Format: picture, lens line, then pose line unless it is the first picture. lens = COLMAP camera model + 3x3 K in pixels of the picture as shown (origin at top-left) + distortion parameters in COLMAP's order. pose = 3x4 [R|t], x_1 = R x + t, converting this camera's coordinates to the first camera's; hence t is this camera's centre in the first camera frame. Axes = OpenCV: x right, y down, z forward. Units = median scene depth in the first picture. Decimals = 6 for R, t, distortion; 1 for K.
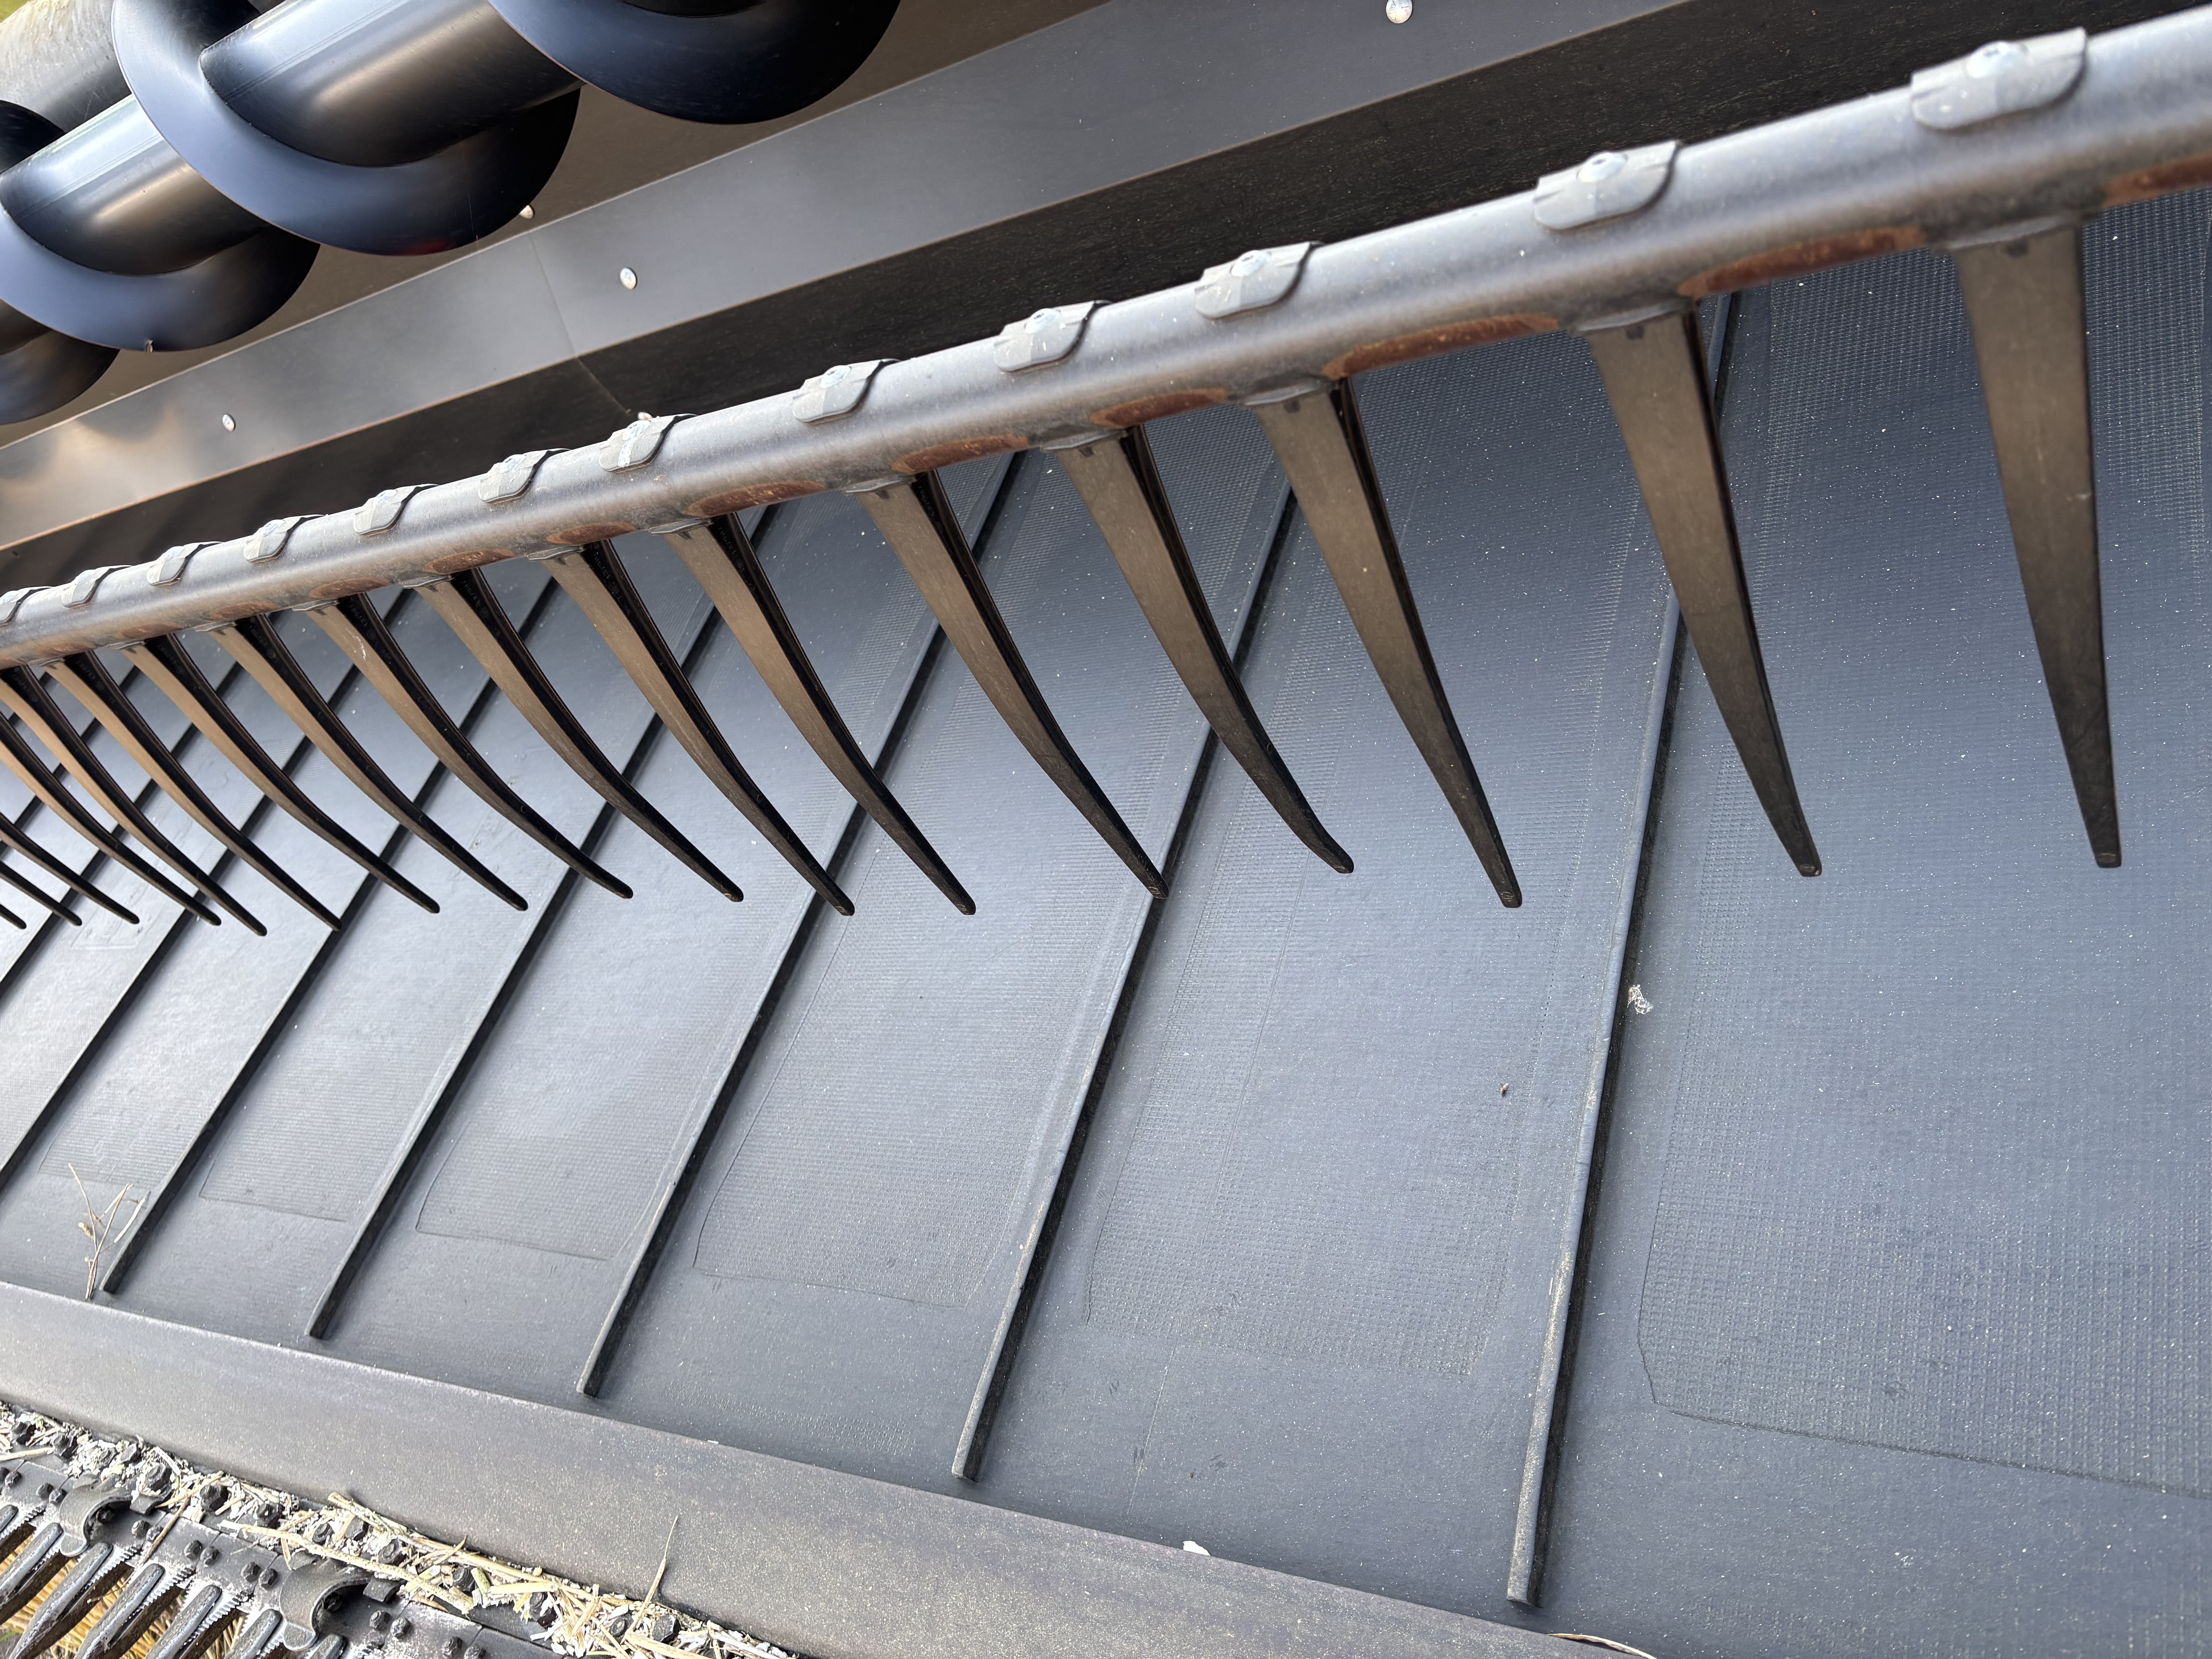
lens RADIAL K [[1683.7, 0, 1099.1], [0, 1683.7, 796.7], [0, 0, 1]] dist [0.029421, -0.027707]
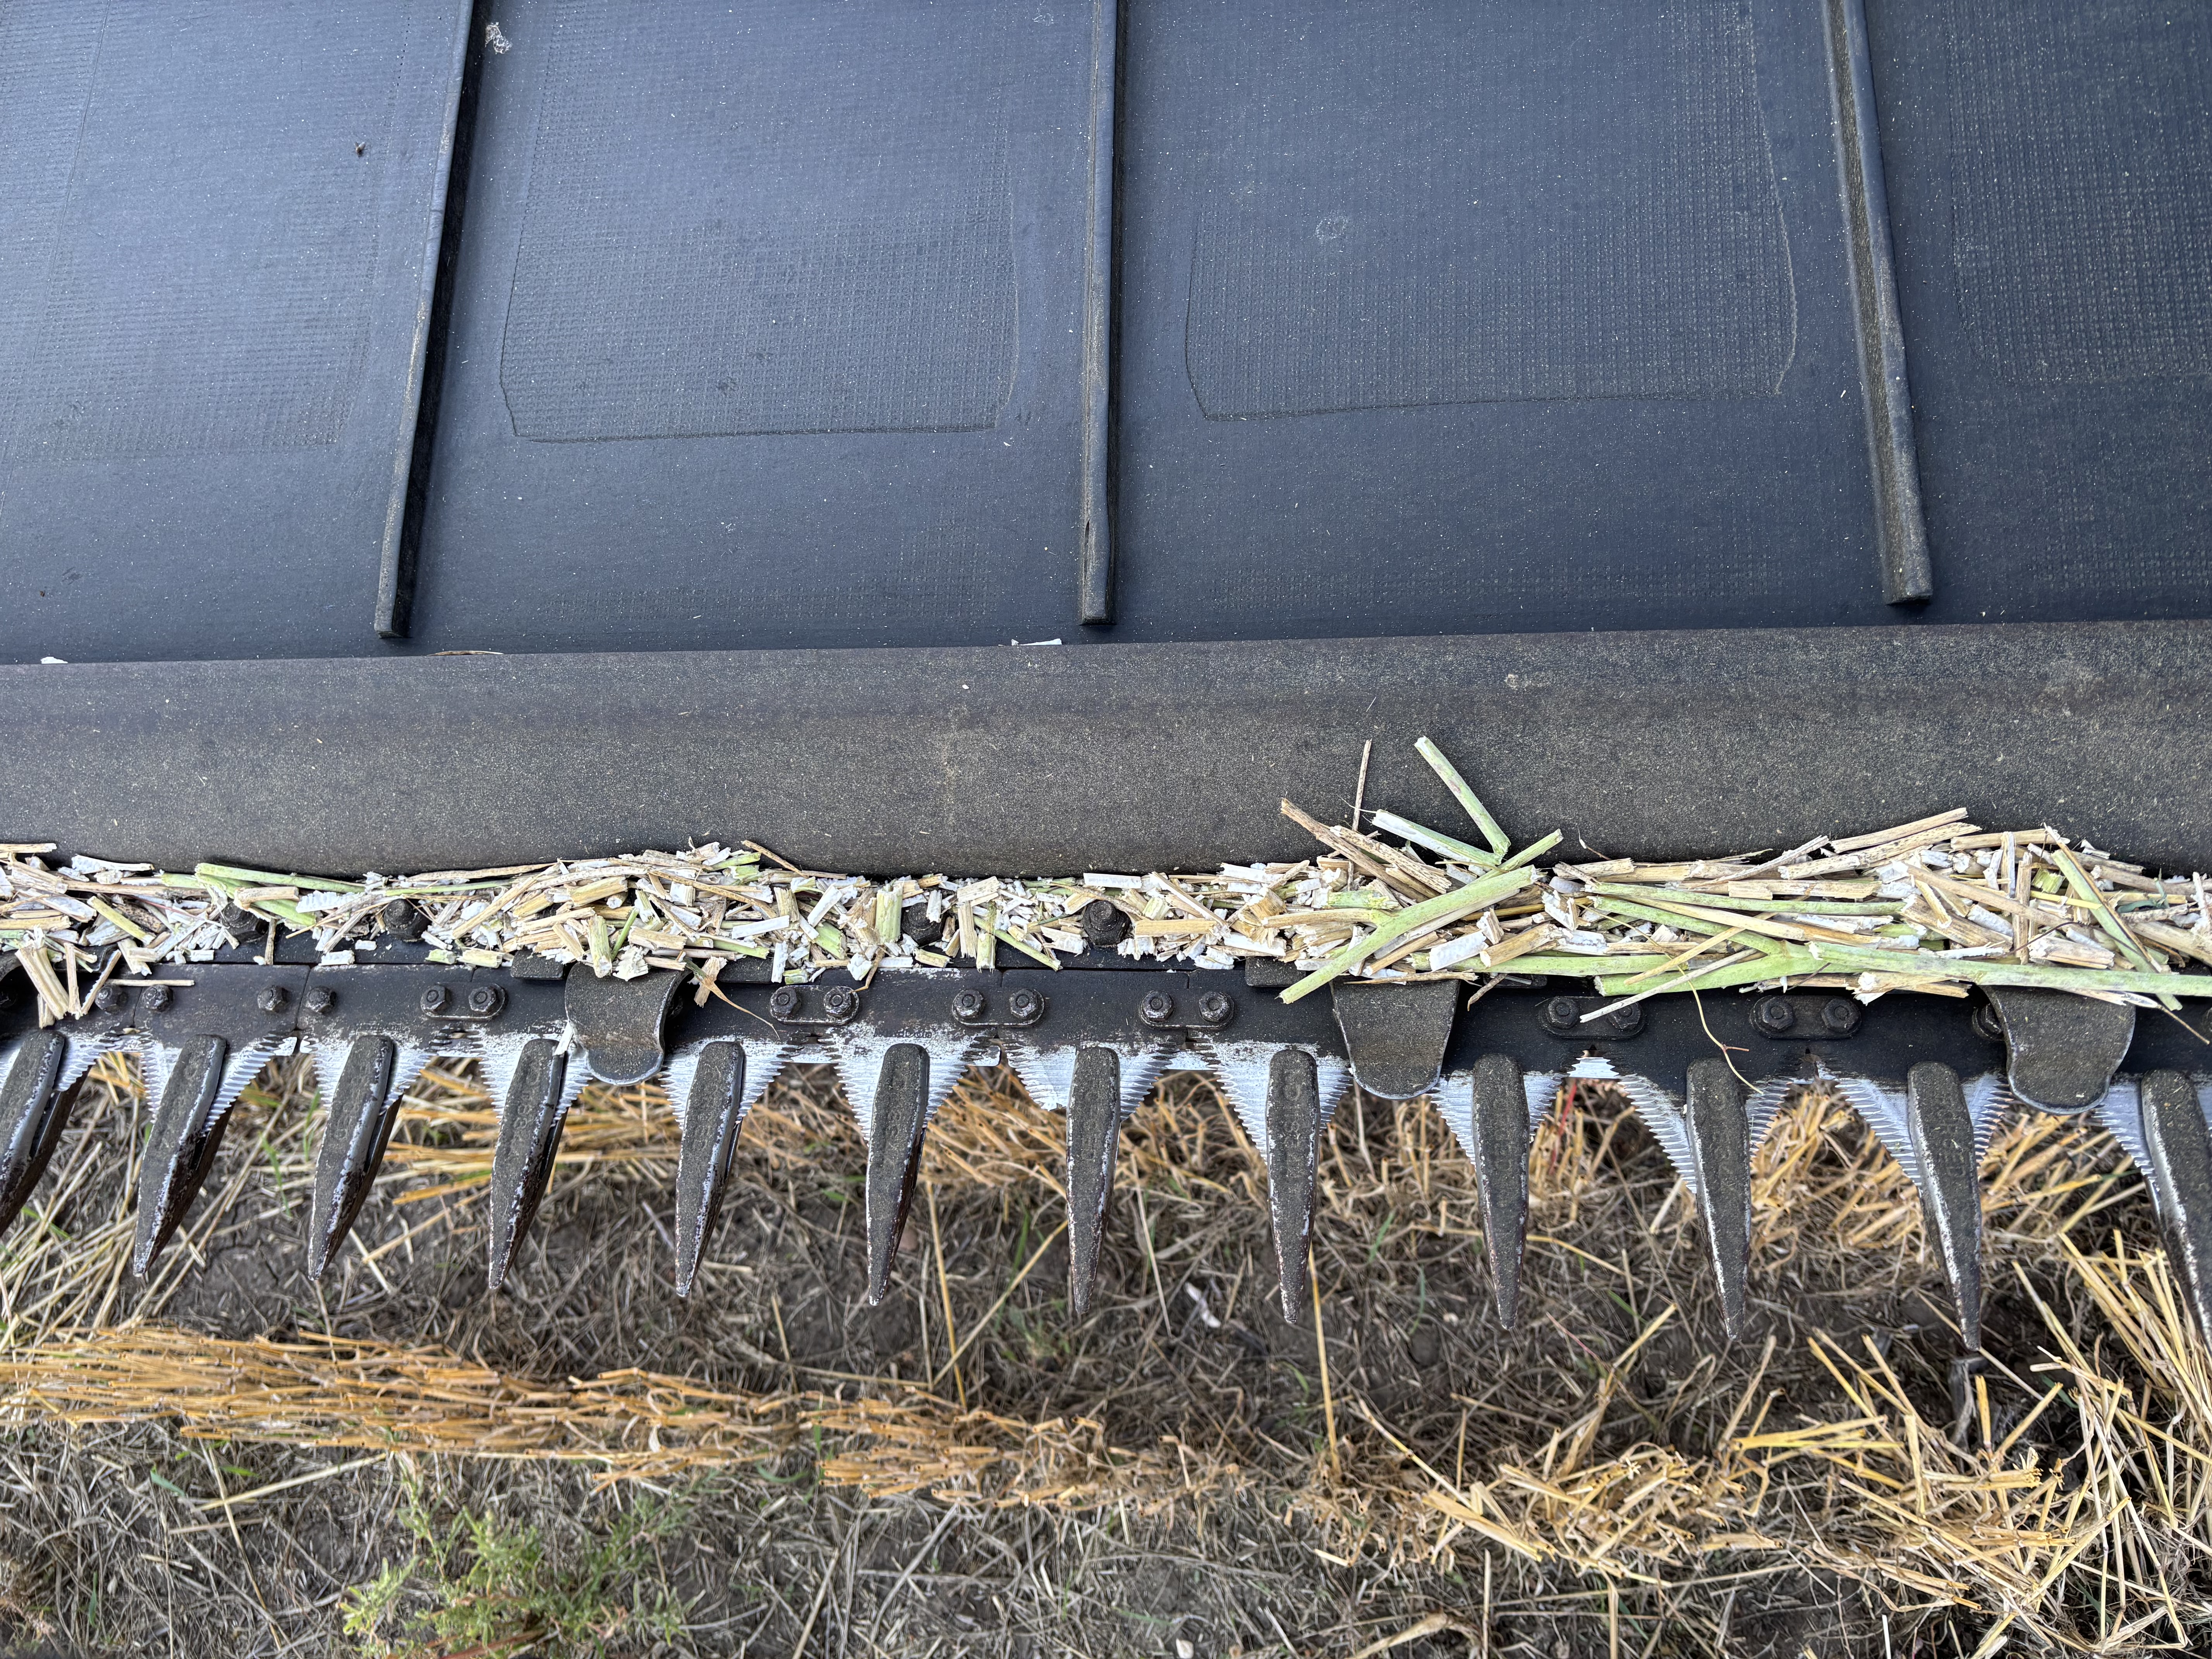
lens RADIAL K [[1683.7, 0, 1099.1], [0, 1683.7, 796.7], [0, 0, 1]] dist [0.029421, -0.027707]
pose [[0.896149, -0.163246, 0.412636, 0.182547], [0.001673, 0.931112, 0.364730, 0.185376], [-0.443751, -0.326162, 0.834688, -0.049343]]
